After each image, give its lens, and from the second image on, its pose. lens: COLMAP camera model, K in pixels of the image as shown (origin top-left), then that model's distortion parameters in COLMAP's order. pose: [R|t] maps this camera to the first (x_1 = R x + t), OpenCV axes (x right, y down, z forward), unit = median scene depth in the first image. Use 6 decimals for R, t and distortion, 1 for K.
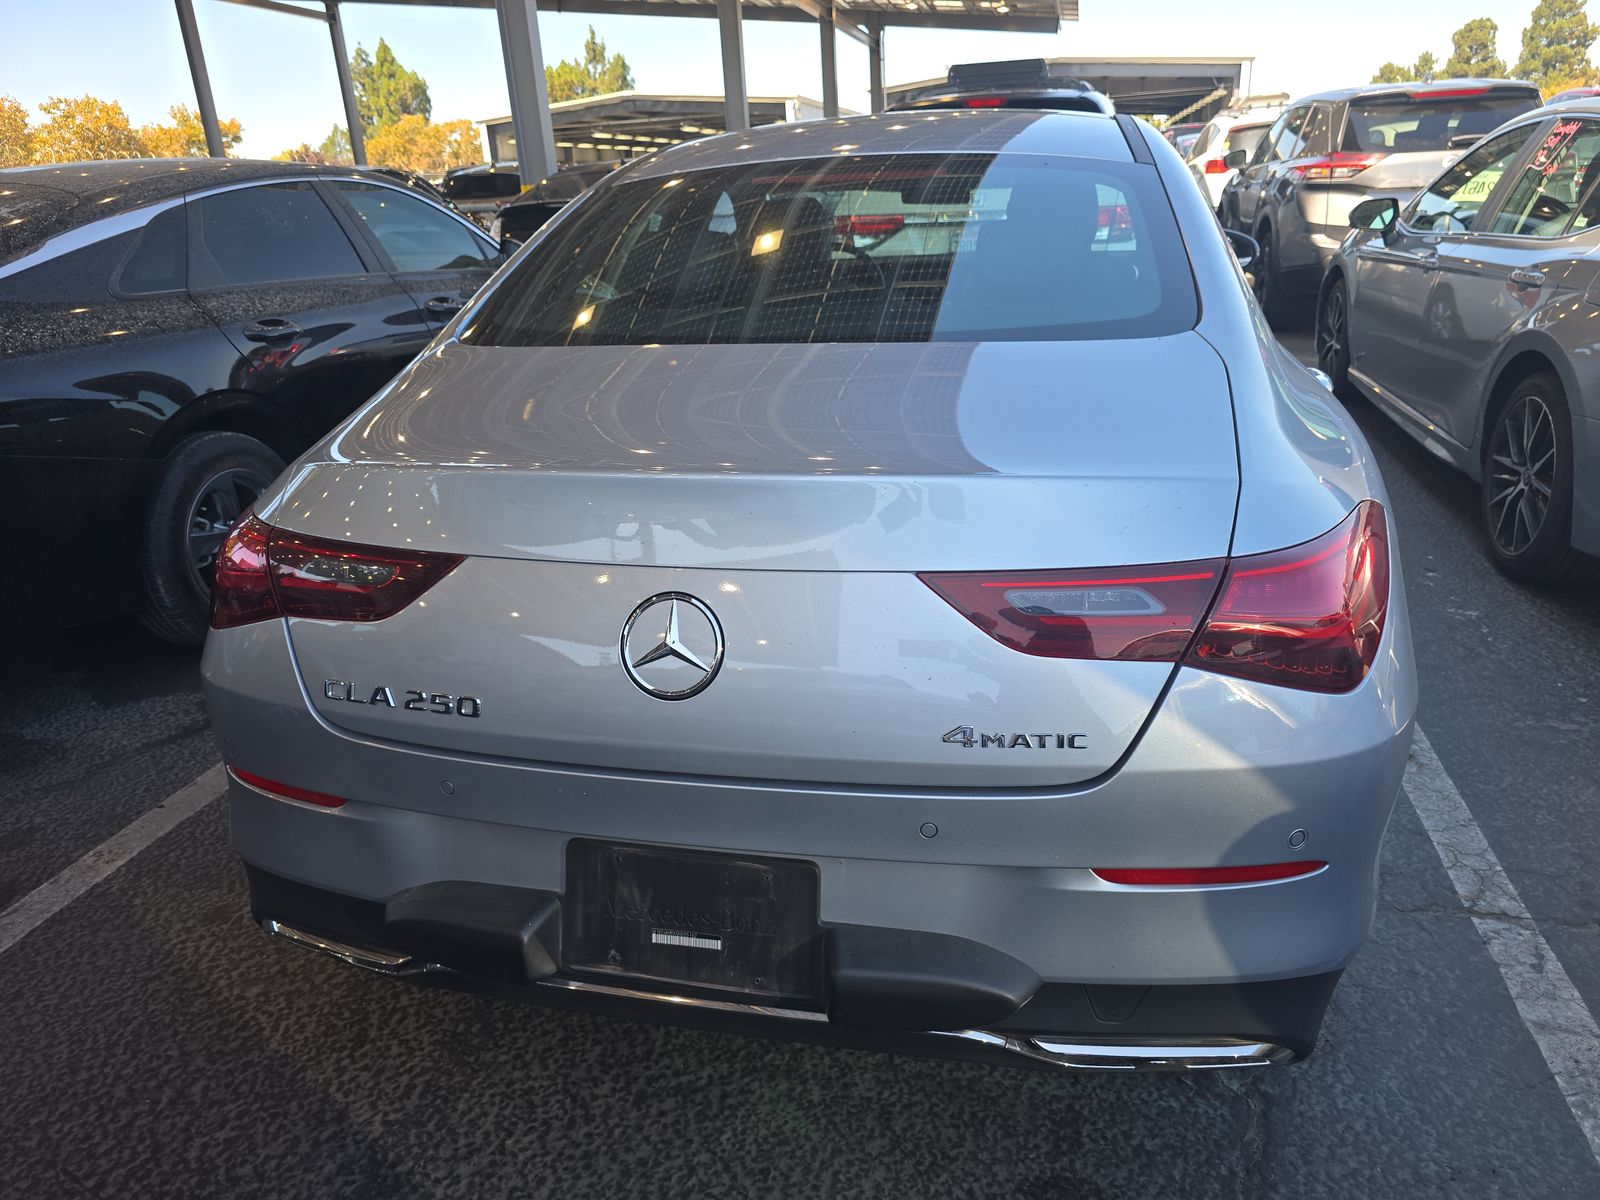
lens RADIAL K [[1075.4, 0, 800.0], [0, 1075.4, 600.0], [0, 0, 1]] dist [0.047342, -0.040640]
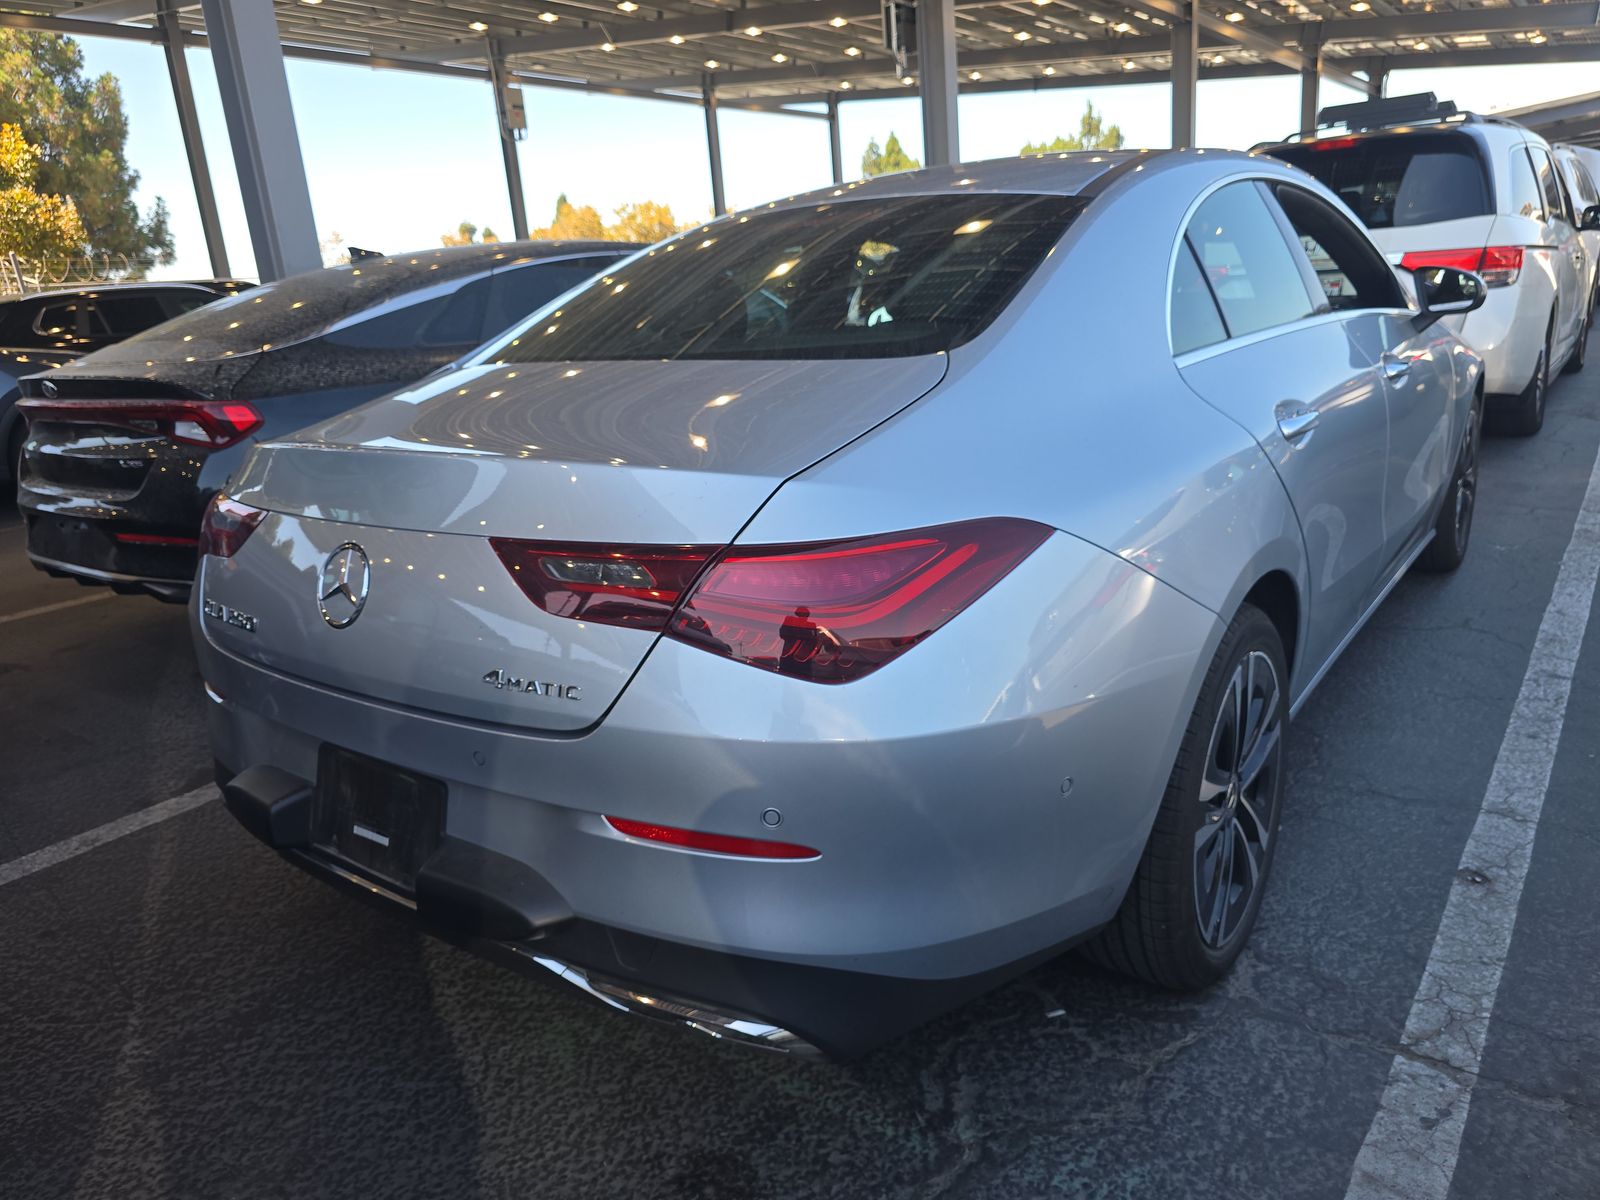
lens RADIAL K [[1095.8, 0, 822.6], [0, 1095.8, 599.9], [0, 0, 1]] dist [0.041117, -0.046003]
pose [[0.913647, 0.086478, -0.397203, 0.514727], [-0.111806, 0.992884, -0.041009, 0.028473], [0.390830, 0.081877, 0.916814, 0.021904]]
